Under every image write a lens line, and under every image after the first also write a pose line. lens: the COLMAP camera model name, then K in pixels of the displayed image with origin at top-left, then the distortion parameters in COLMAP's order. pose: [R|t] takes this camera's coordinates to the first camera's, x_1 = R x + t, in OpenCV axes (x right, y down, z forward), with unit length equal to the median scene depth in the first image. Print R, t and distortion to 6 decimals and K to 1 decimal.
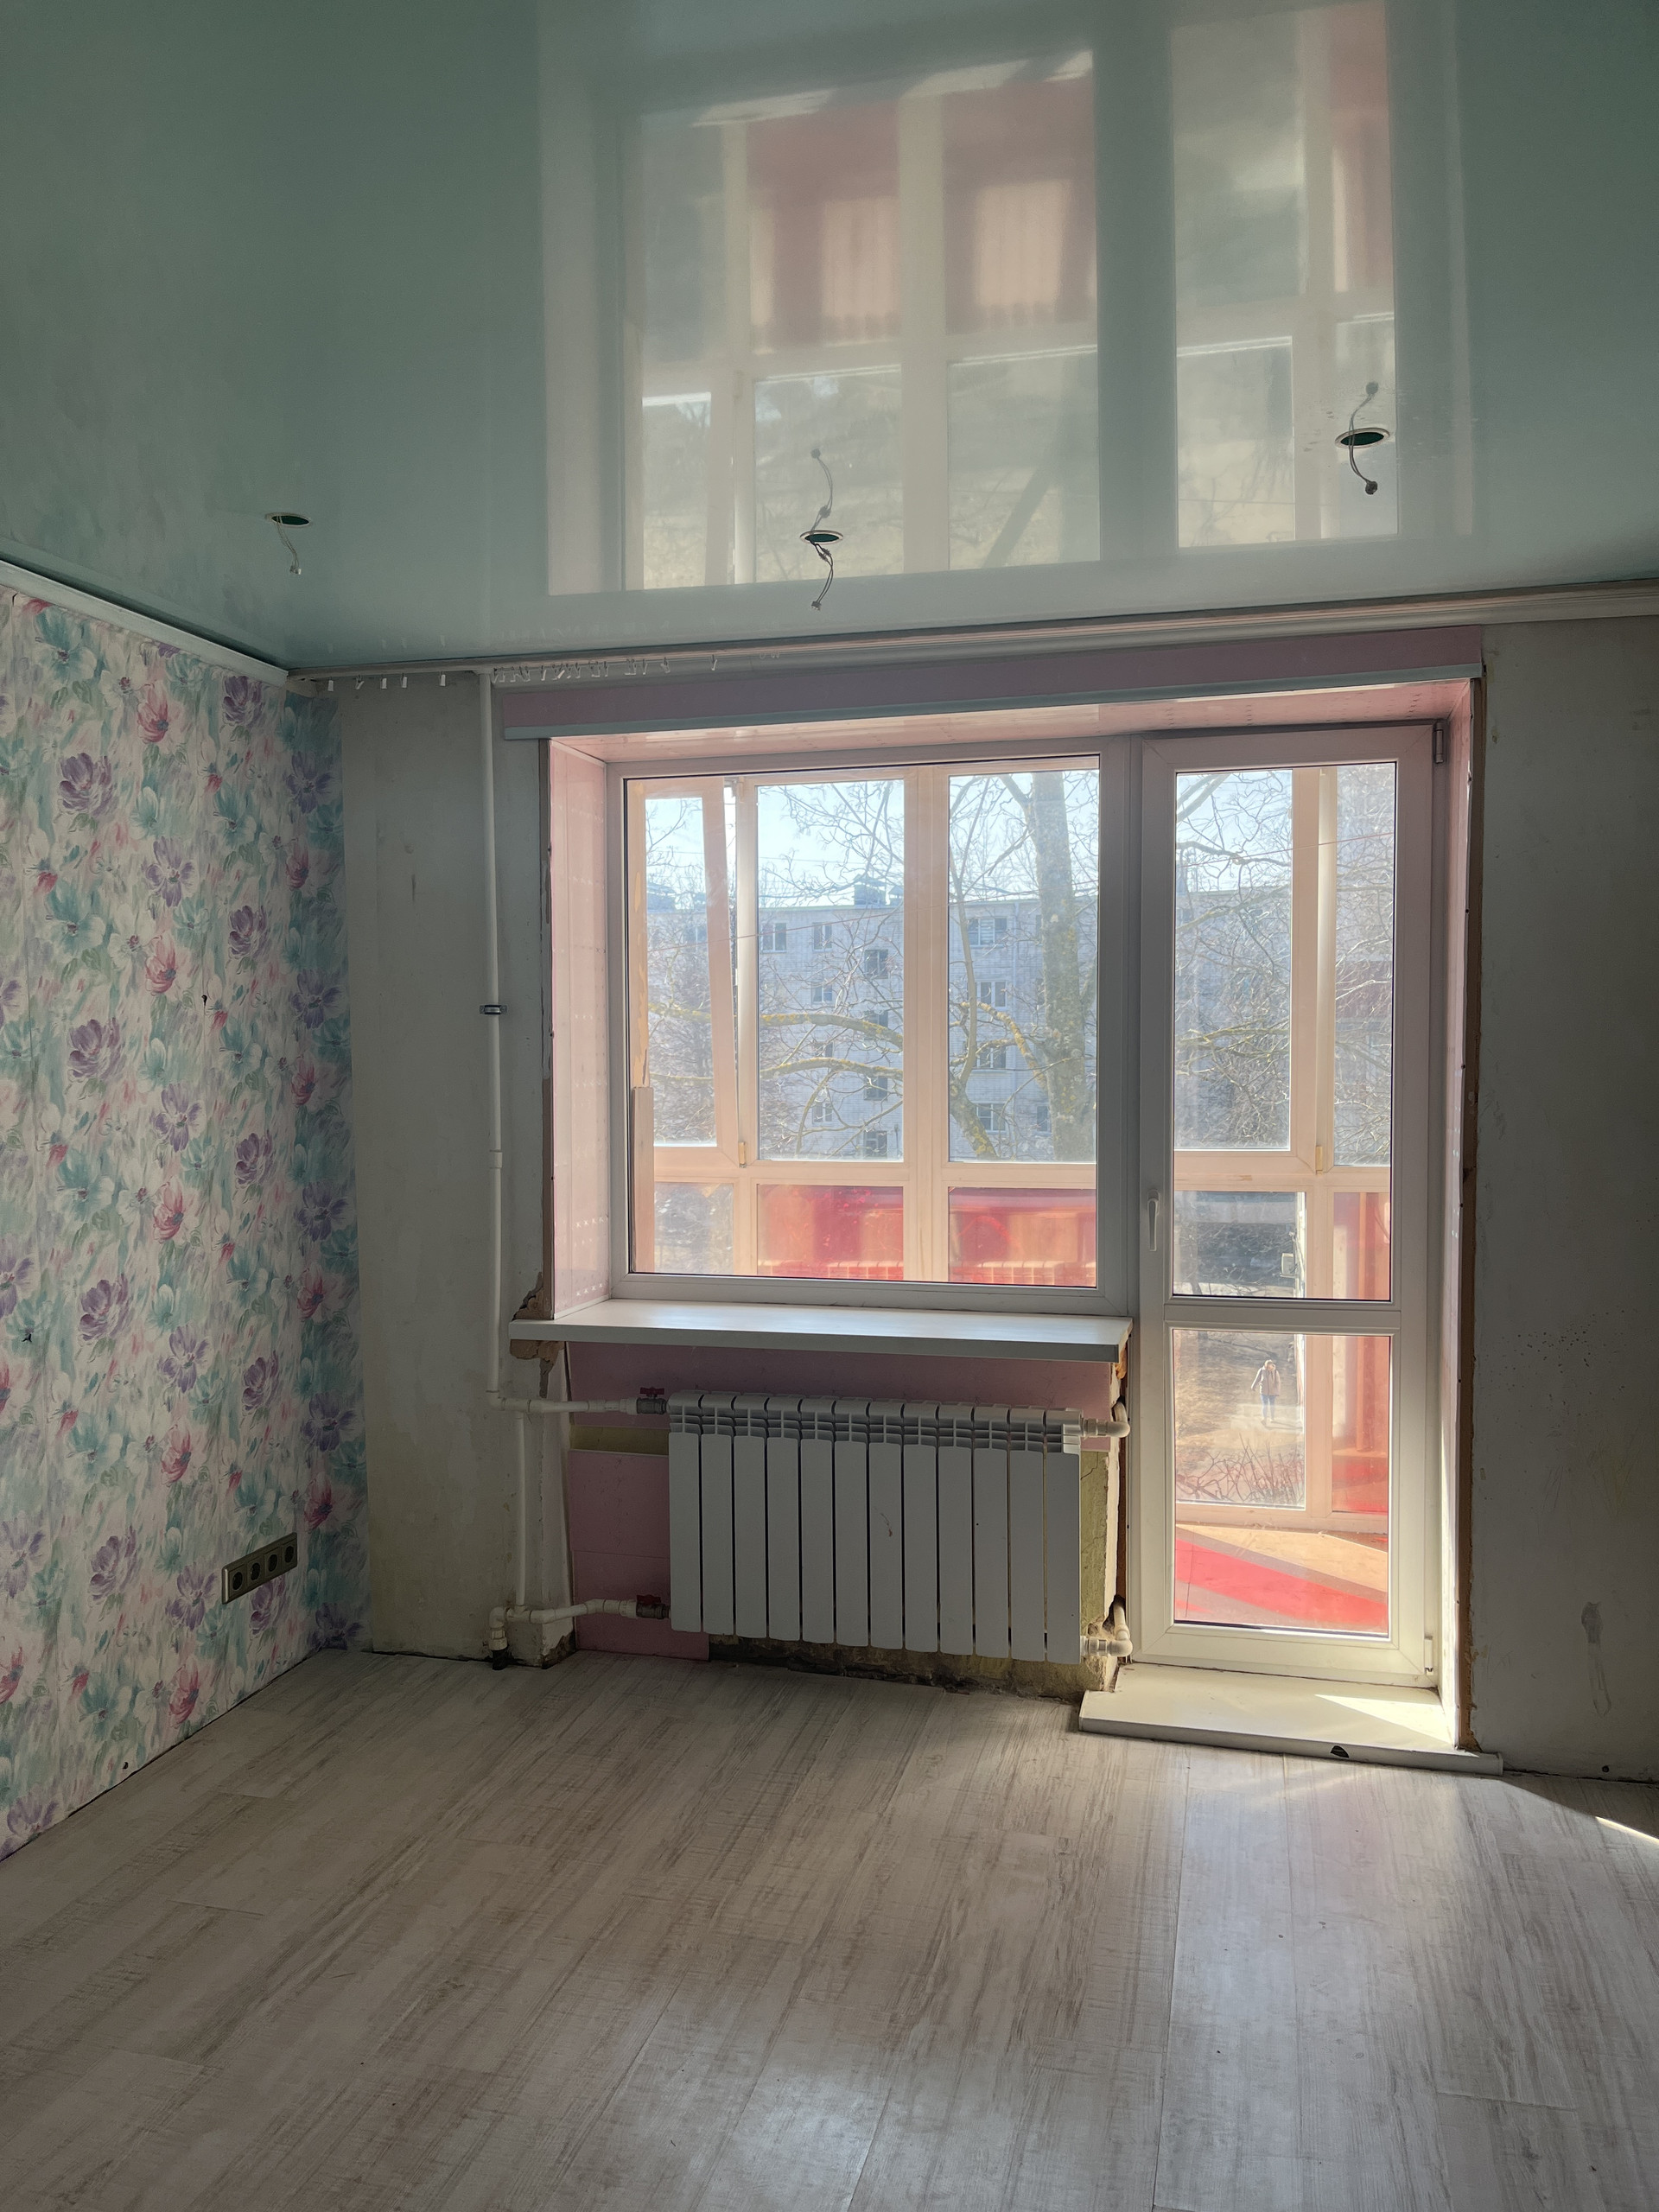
lens RADIAL K [[1699.2, 0, 825.1], [0, 1699.2, 1111.6], [0, 0, 1]] dist [0.040705, -0.015668]
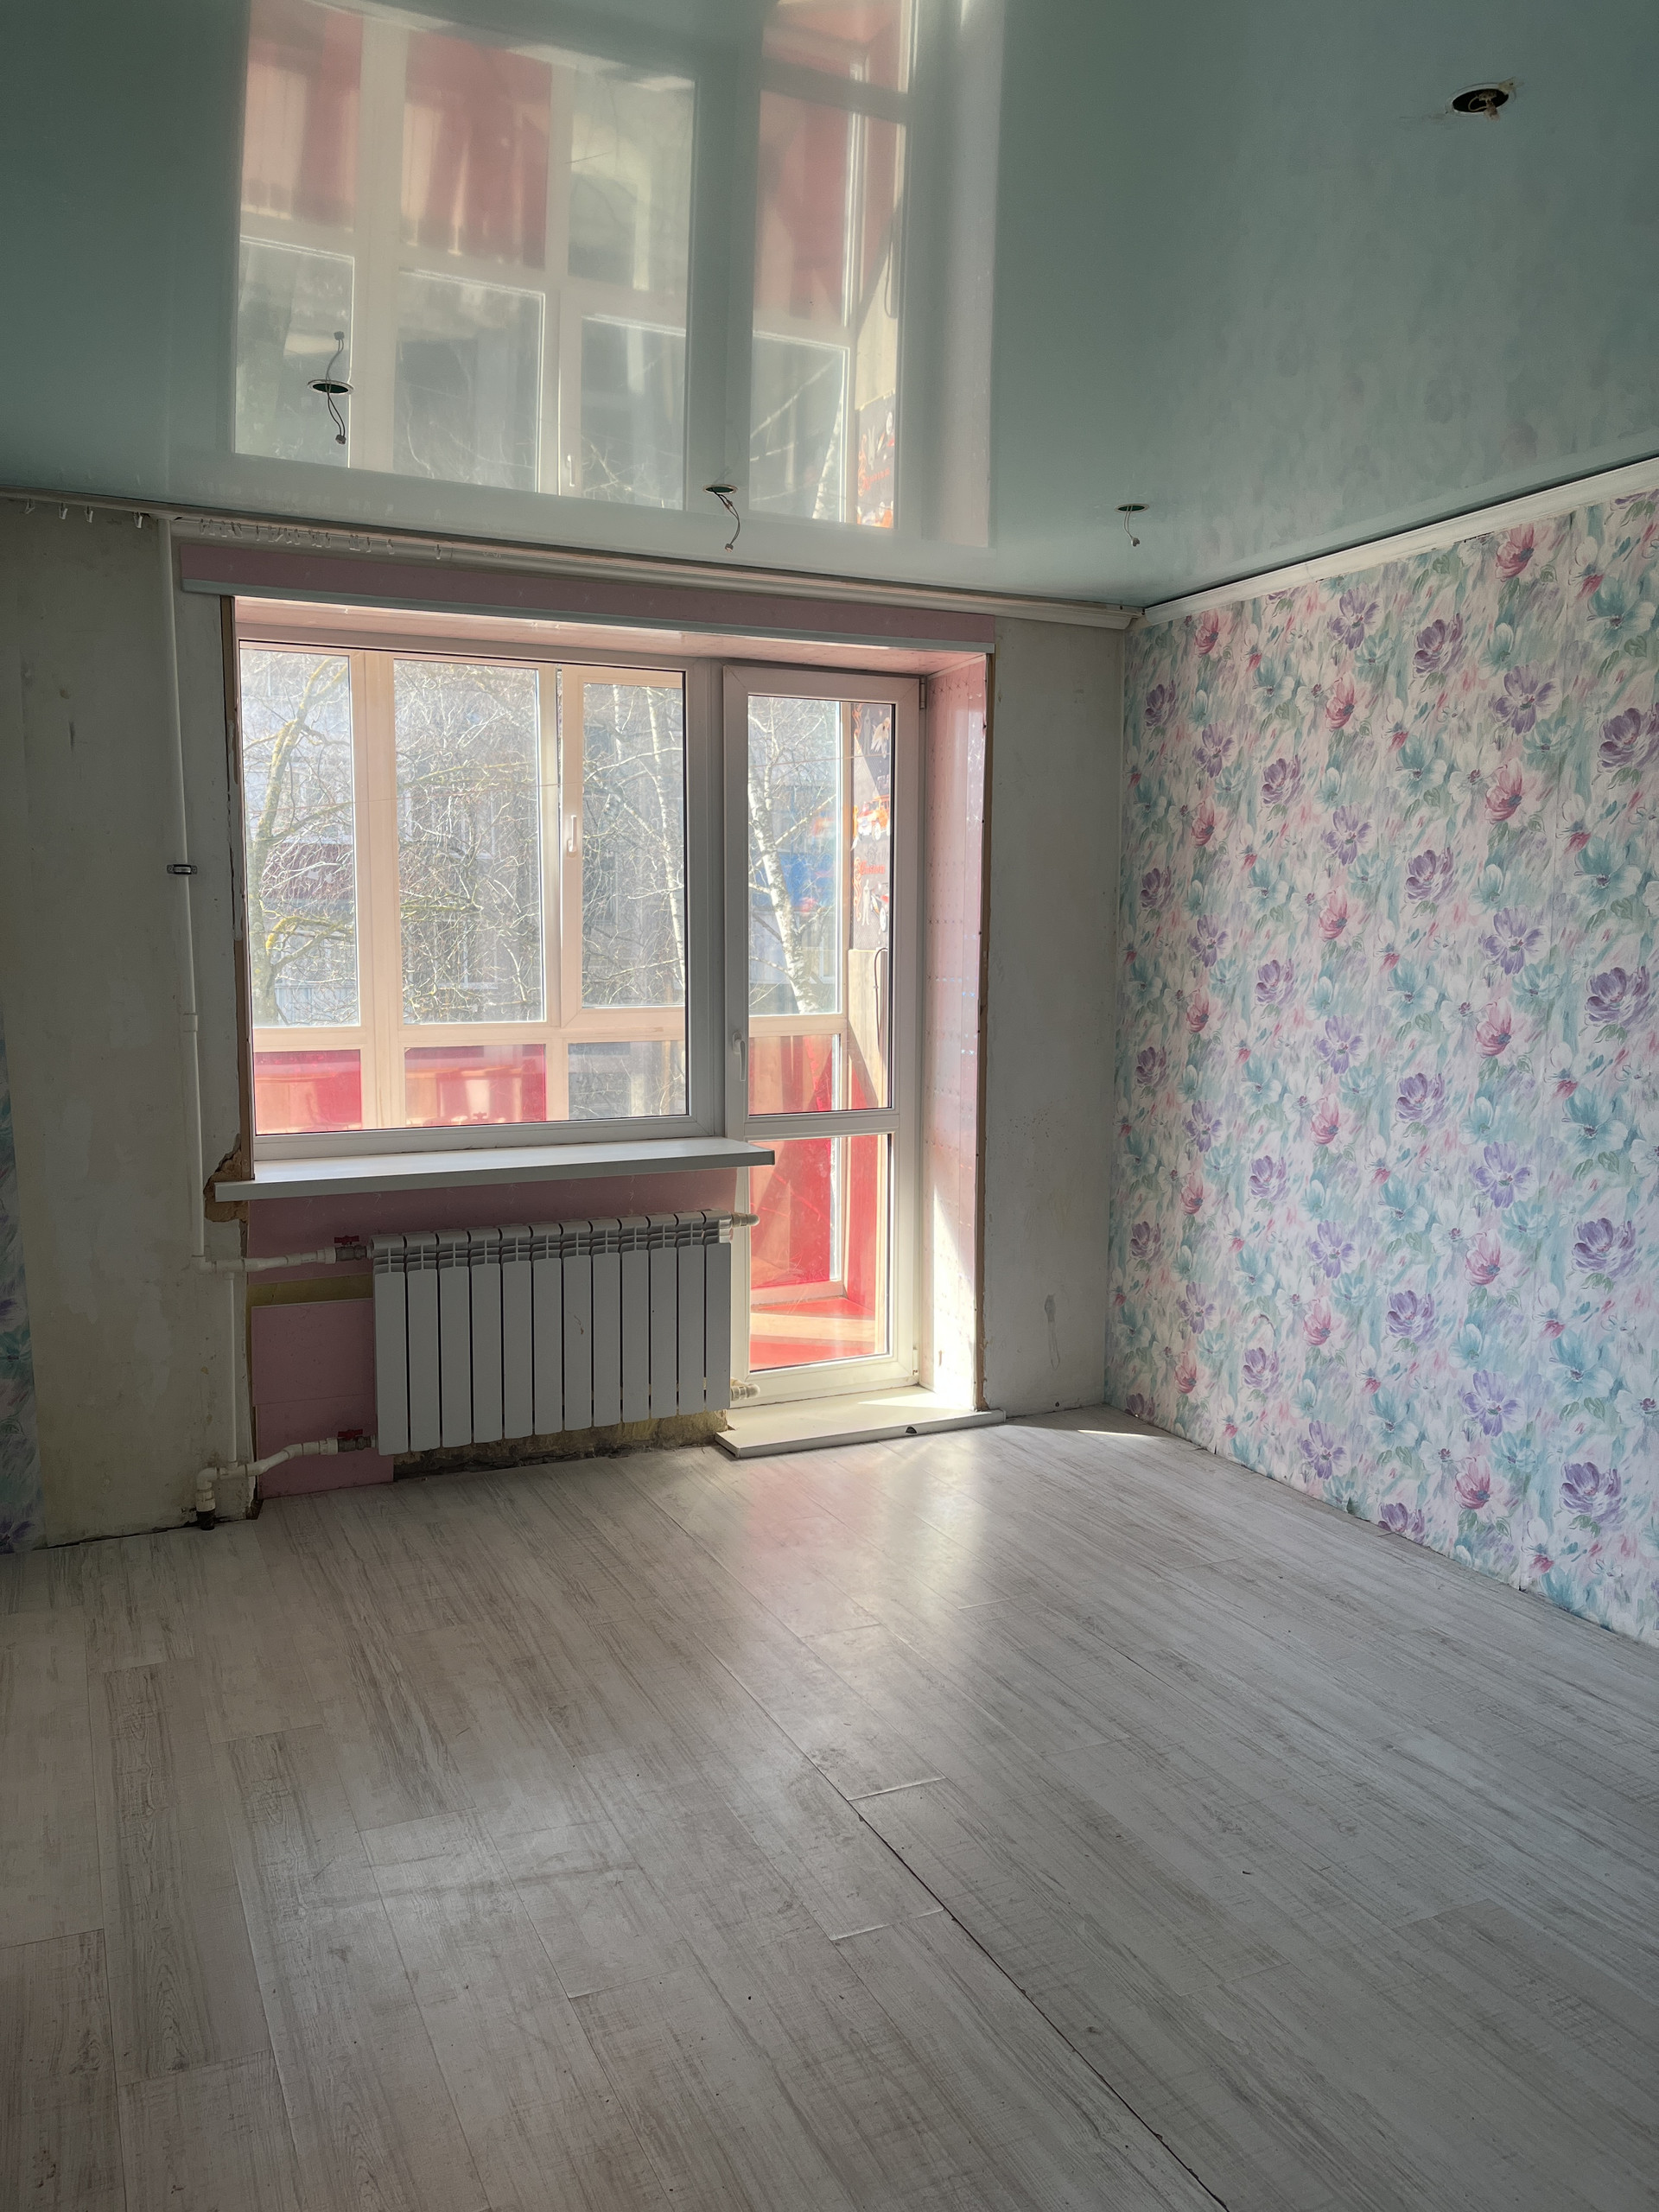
lens RADIAL K [[1699.2, 0, 815.5], [0, 1699.2, 1096.1], [0, 0, 1]] dist [0.040705, -0.015668]
pose [[0.767930, -0.055555, 0.638120, -0.560593], [0.019852, 0.997817, 0.062980, 0.015424], [-0.640226, -0.035696, 0.767357, 0.006289]]
